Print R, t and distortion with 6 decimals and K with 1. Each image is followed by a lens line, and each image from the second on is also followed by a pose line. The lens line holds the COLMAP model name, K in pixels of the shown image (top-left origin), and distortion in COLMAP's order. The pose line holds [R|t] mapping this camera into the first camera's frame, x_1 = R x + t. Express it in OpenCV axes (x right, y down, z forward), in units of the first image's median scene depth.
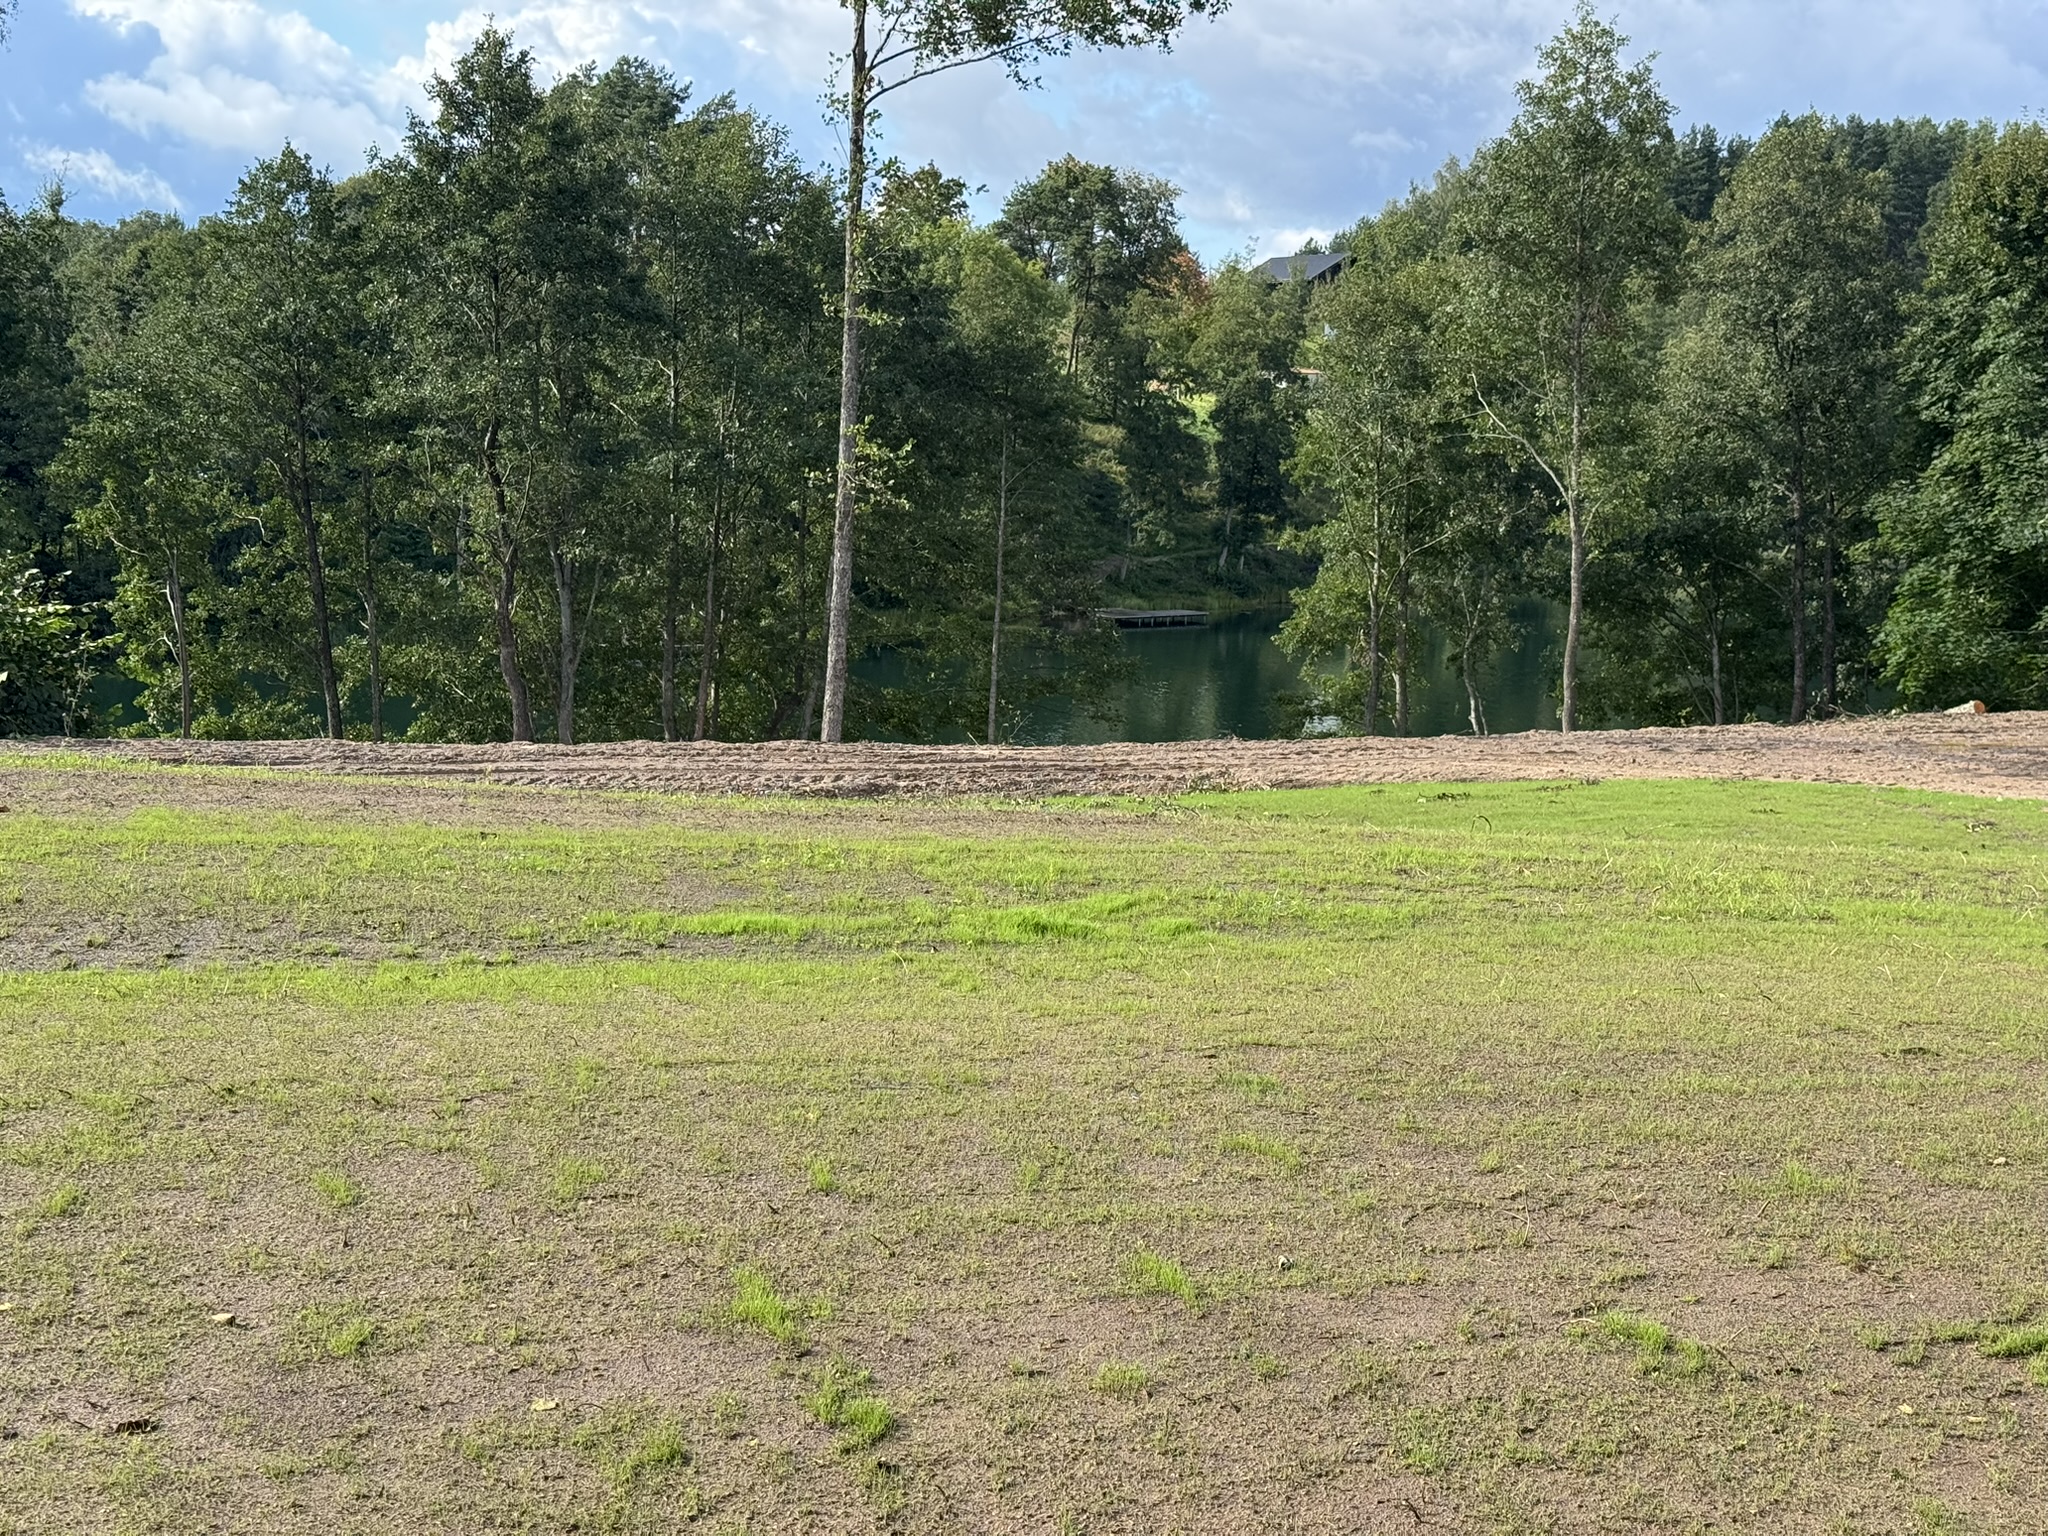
lens RADIAL K [[2798.0, 0, 1033.5], [0, 2798.0, 773.0], [0, 0, 1]] dist [0.155347, -0.148750]
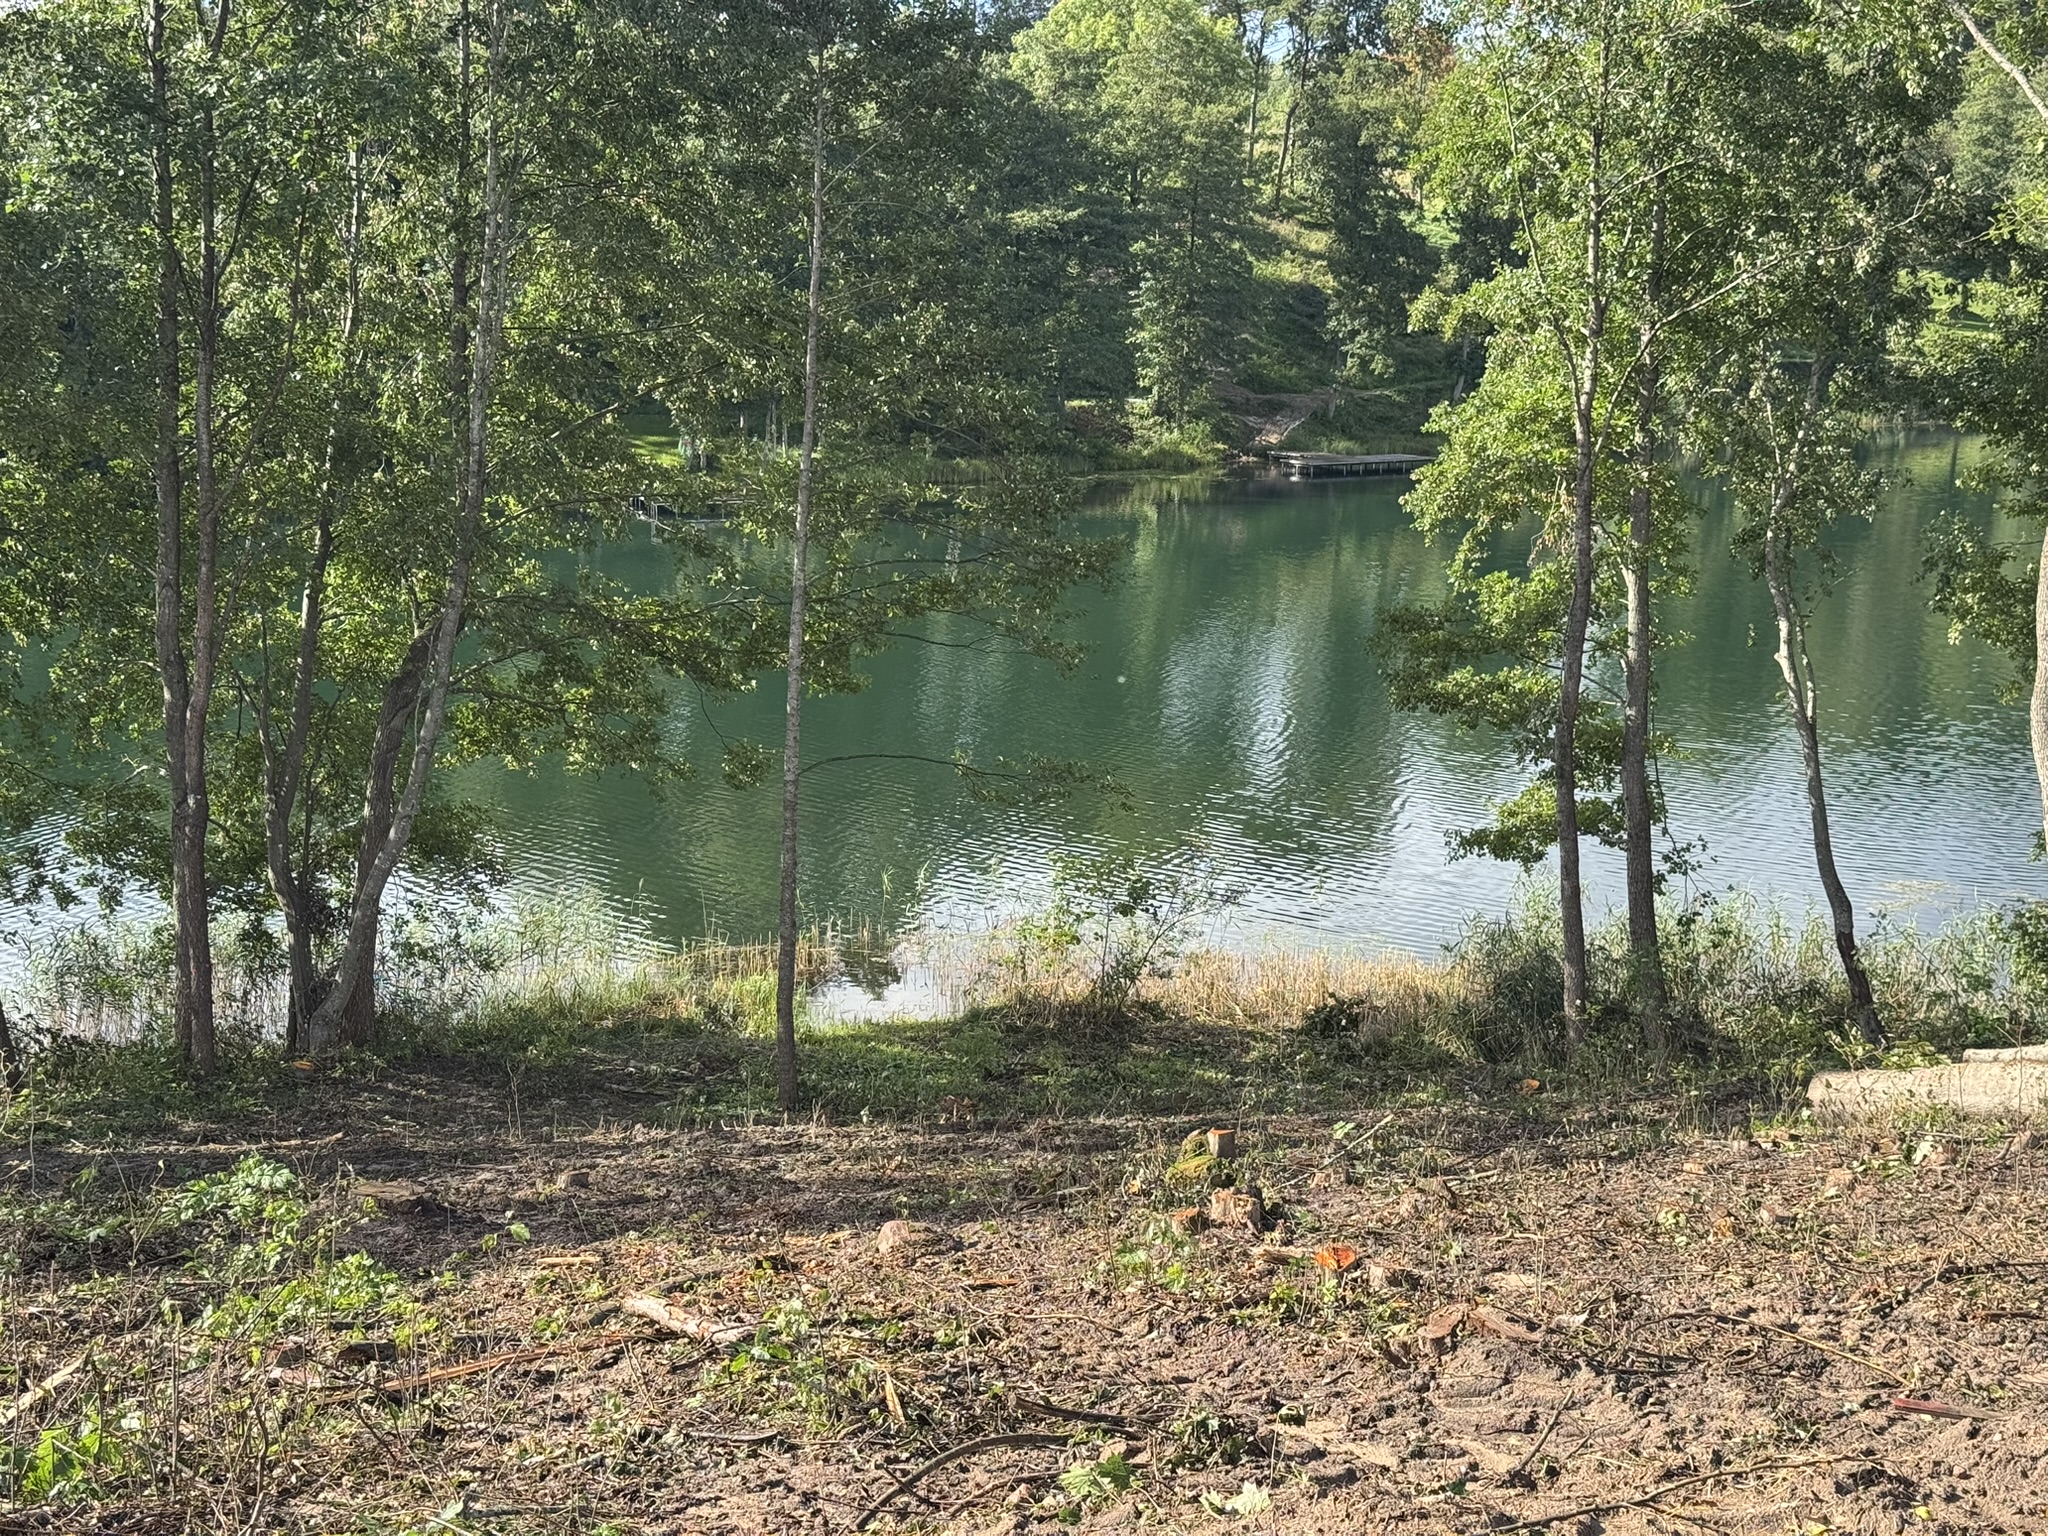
lens RADIAL K [[2798.0, 0, 1033.5], [0, 2798.0, 773.0], [0, 0, 1]] dist [0.155347, -0.148750]
pose [[0.995178, 0.008233, -0.097737, 0.027222], [-0.003005, 0.998562, 0.053519, -0.009708], [0.098037, -0.052967, 0.993772, 0.181883]]
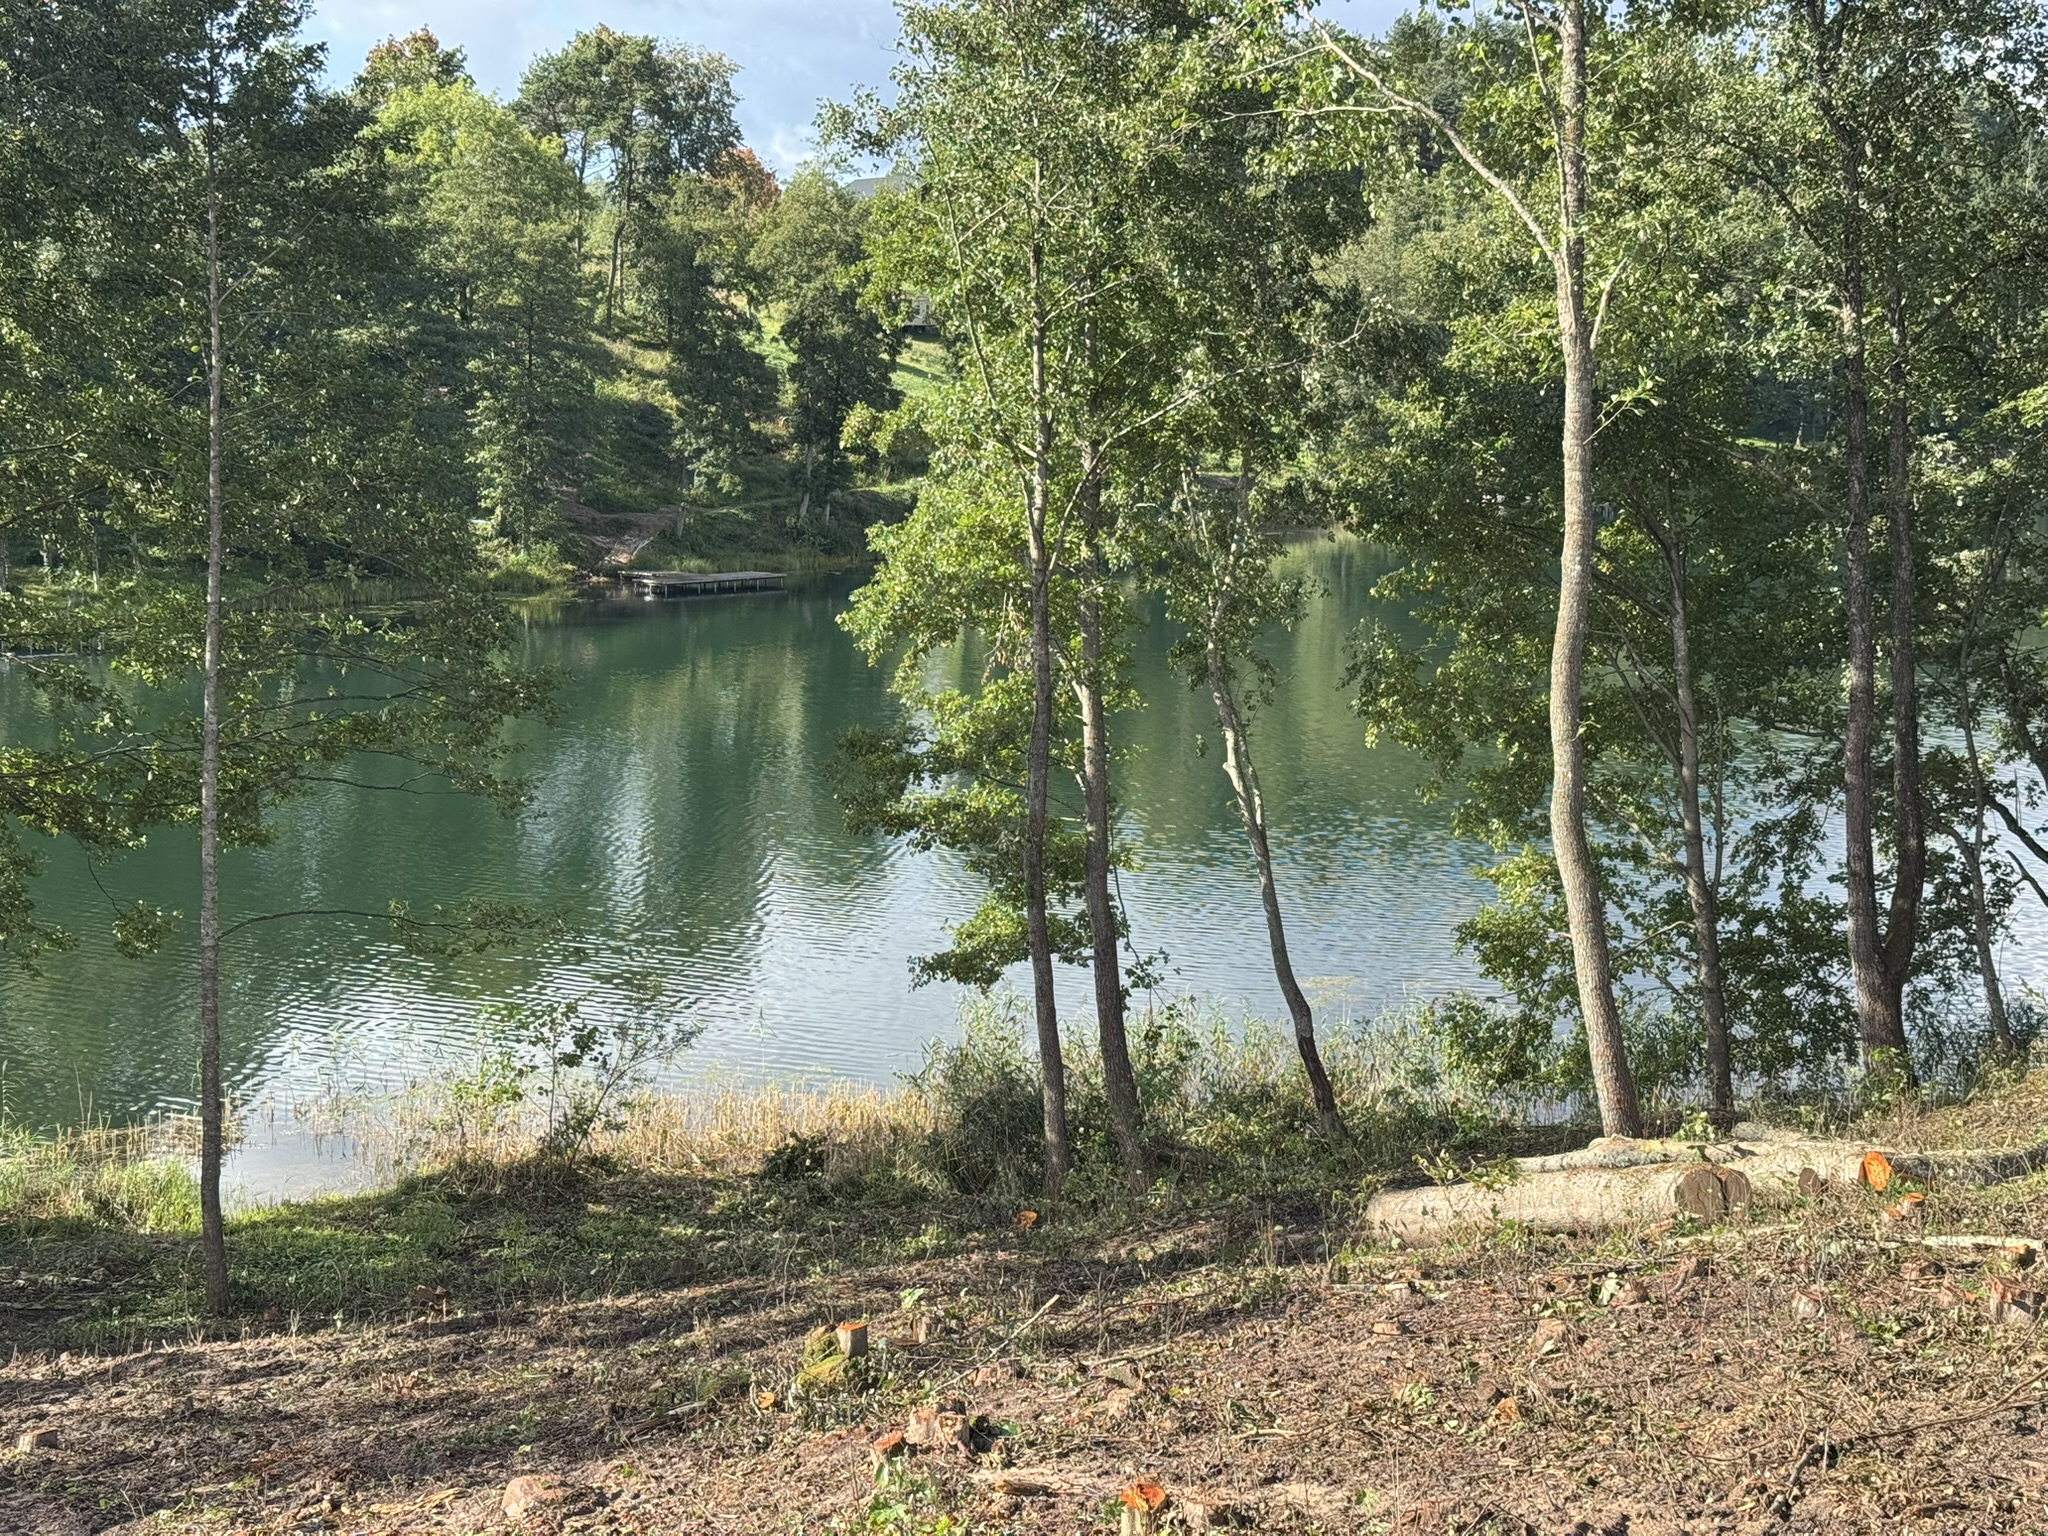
lens RADIAL K [[2798.0, 0, 1033.5], [0, 2798.0, 773.0], [0, 0, 1]] dist [0.155347, -0.148750]
pose [[0.989784, -0.036427, 0.137842, 0.019225], [0.034558, 0.999276, 0.015925, -0.010527], [-0.138322, -0.010999, 0.990326, 0.189916]]
